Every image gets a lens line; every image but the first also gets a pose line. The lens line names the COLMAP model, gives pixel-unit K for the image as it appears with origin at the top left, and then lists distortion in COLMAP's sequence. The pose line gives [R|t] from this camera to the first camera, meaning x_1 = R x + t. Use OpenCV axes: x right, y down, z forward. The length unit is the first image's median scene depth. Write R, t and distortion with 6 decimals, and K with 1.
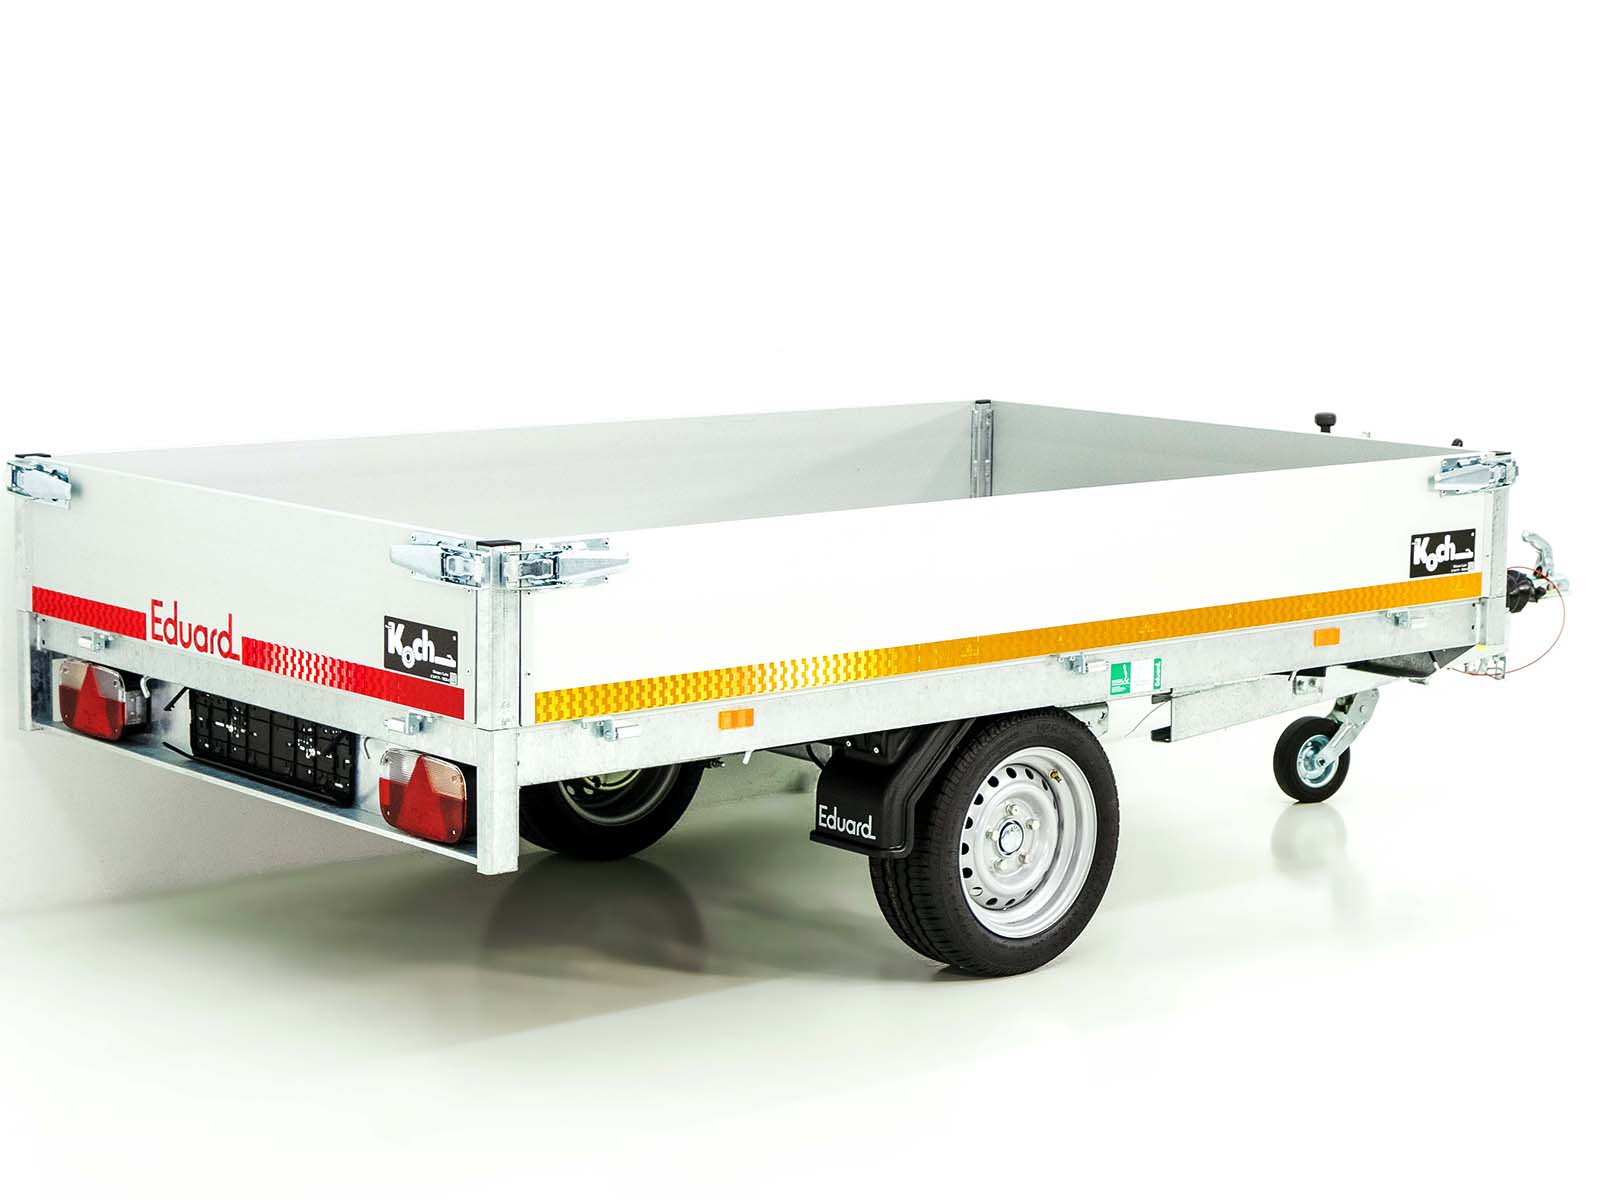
lens RADIAL K [[3410.5, 0, 800.0], [0, 3410.5, 600.0], [0, 0, 1]] dist [-0.018062, -0.052082]
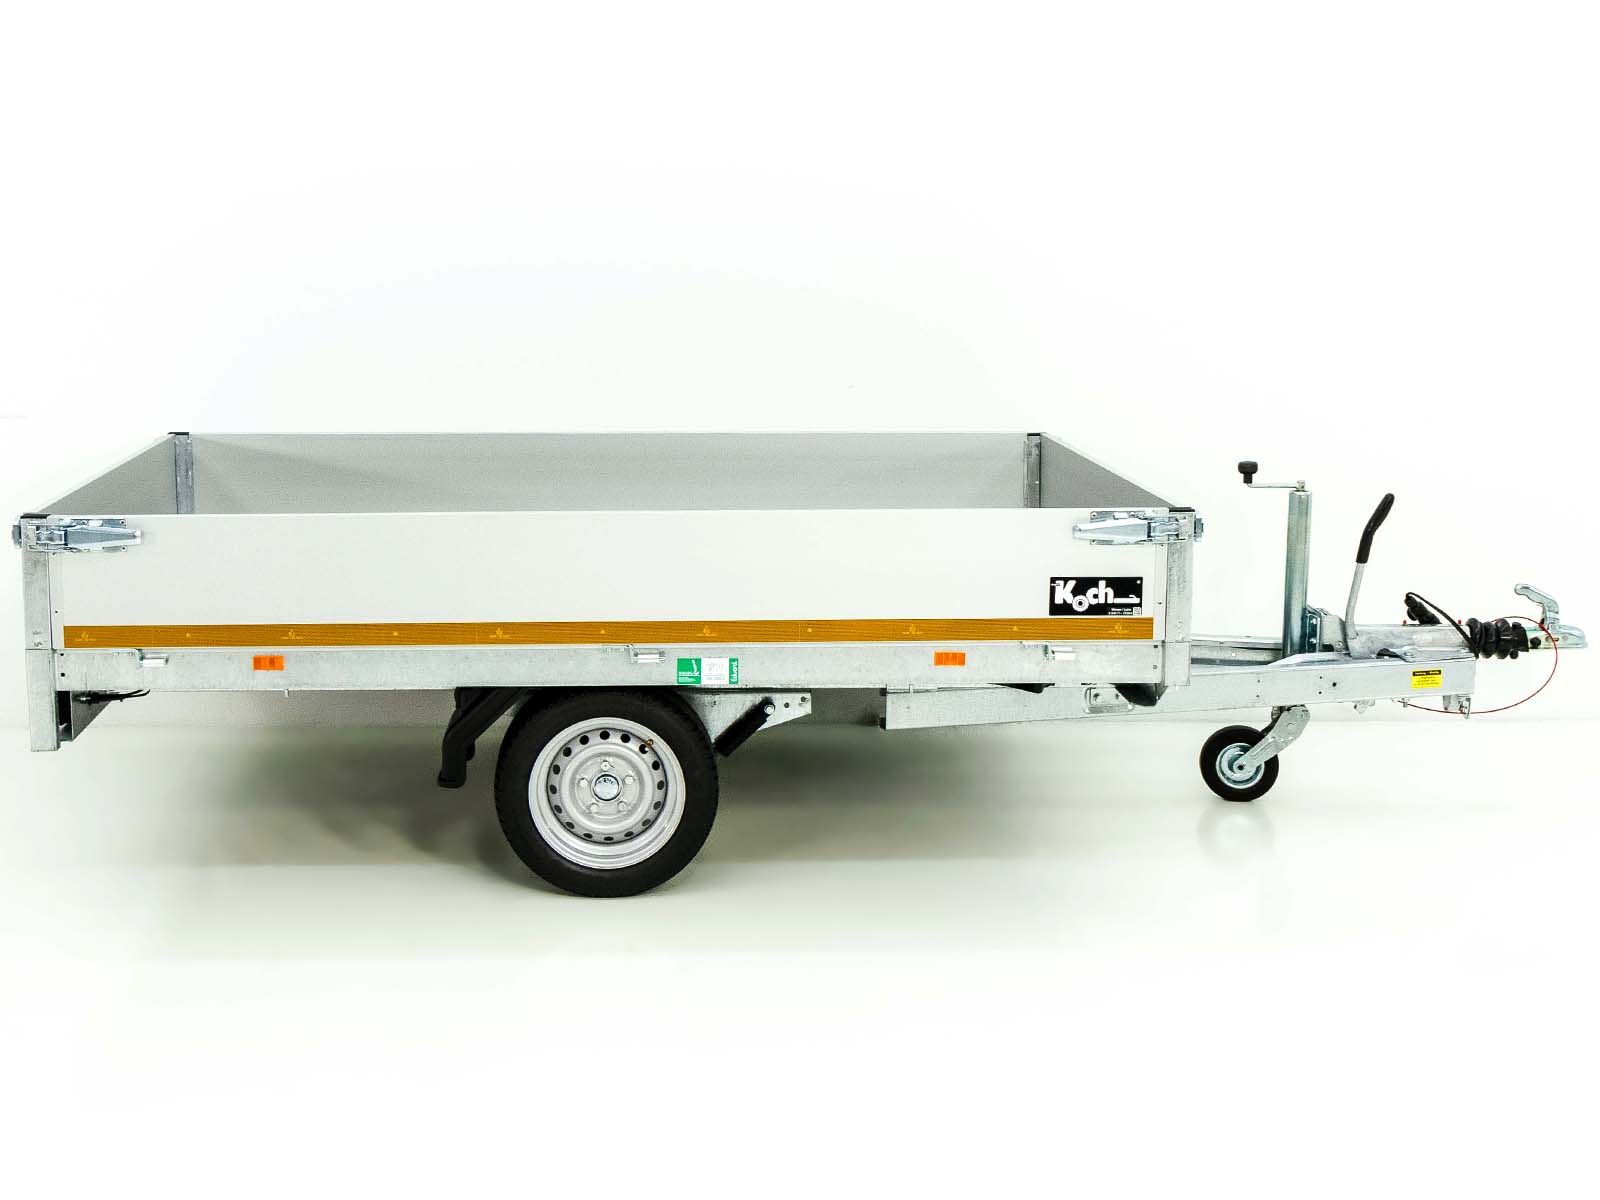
lens RADIAL K [[2041.0, 0, 676.1], [0, 2041.0, 517.4], [0, 0, 1]] dist [0.011847, -0.001777]
pose [[0.770481, 0.083510, -0.631969, 0.500611], [-0.079528, 0.996229, 0.034685, -0.051386], [0.632482, 0.023535, 0.774217, 0.407010]]
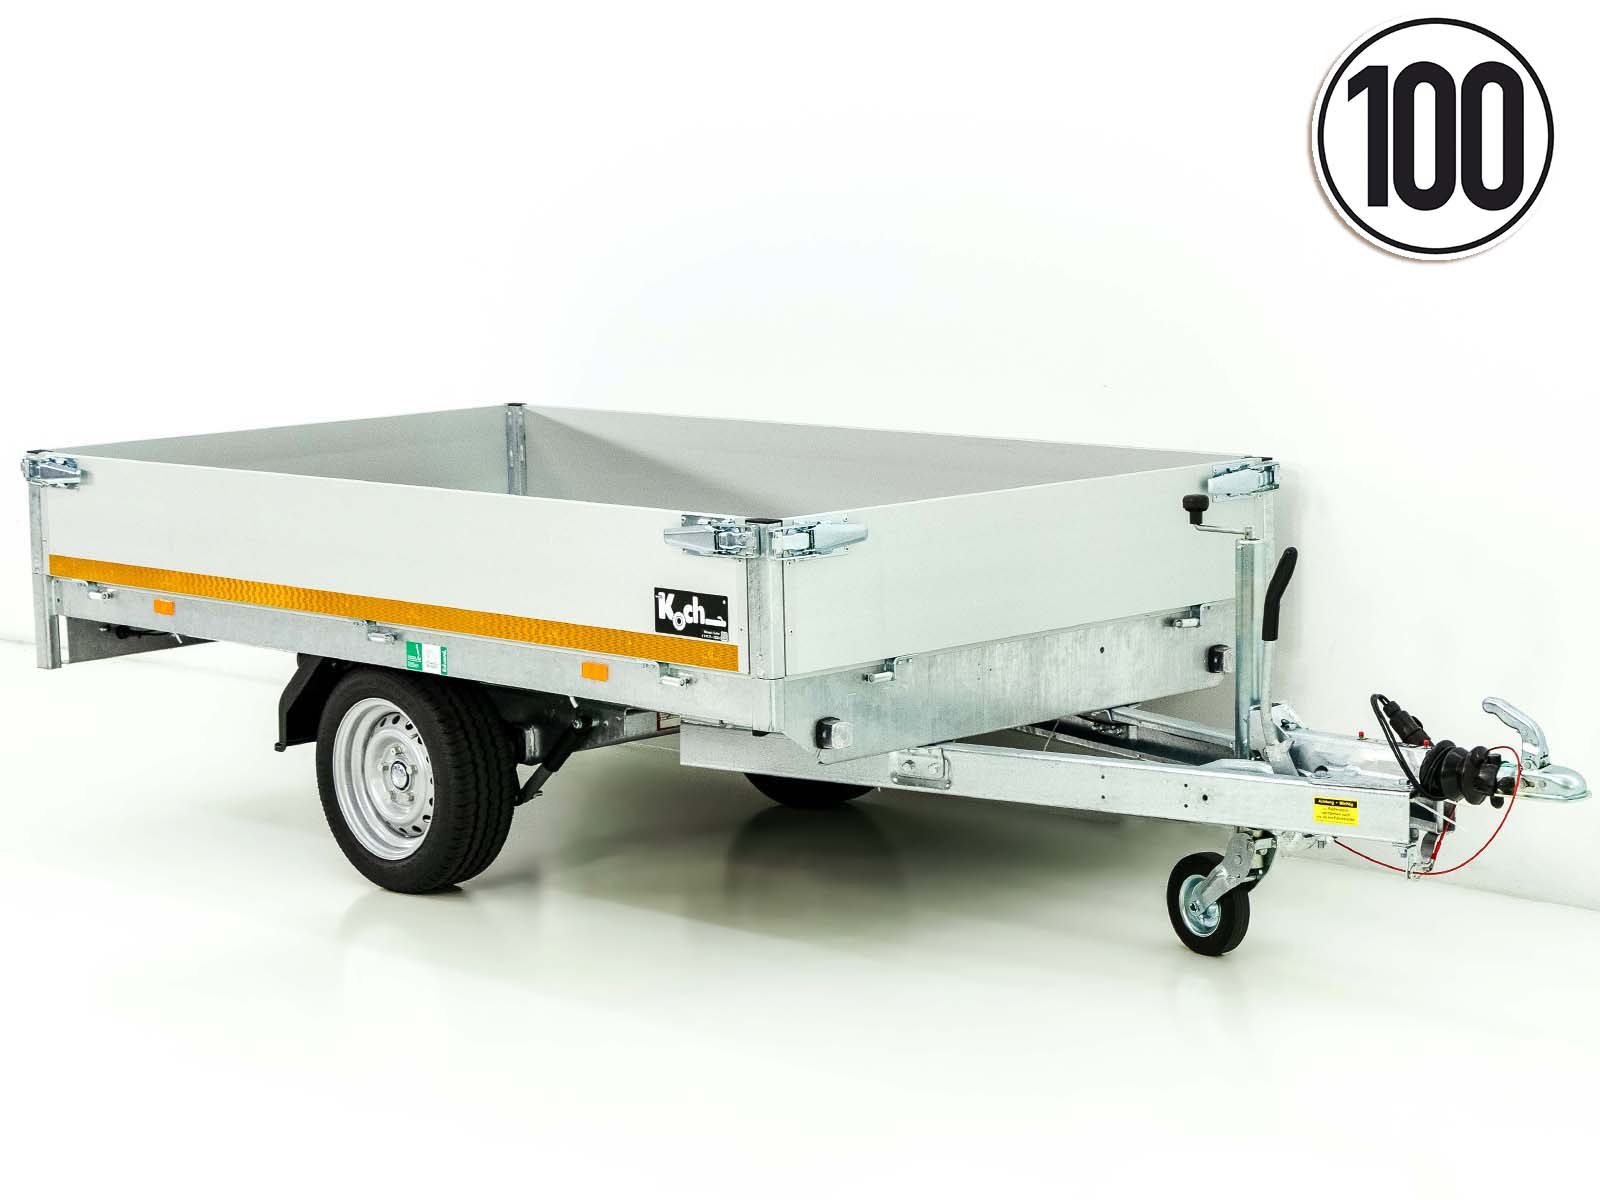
lens RADIAL K [[3446.0, 0, 800.0], [0, 3446.0, 600.0], [0, 0, 1]] dist [-0.038248, -0.045553]
pose [[0.060291, 0.119849, -0.990960, 1.146636], [-0.124079, 0.985966, 0.111696, -0.129278], [0.990439, 0.116223, 0.074316, 0.963547]]
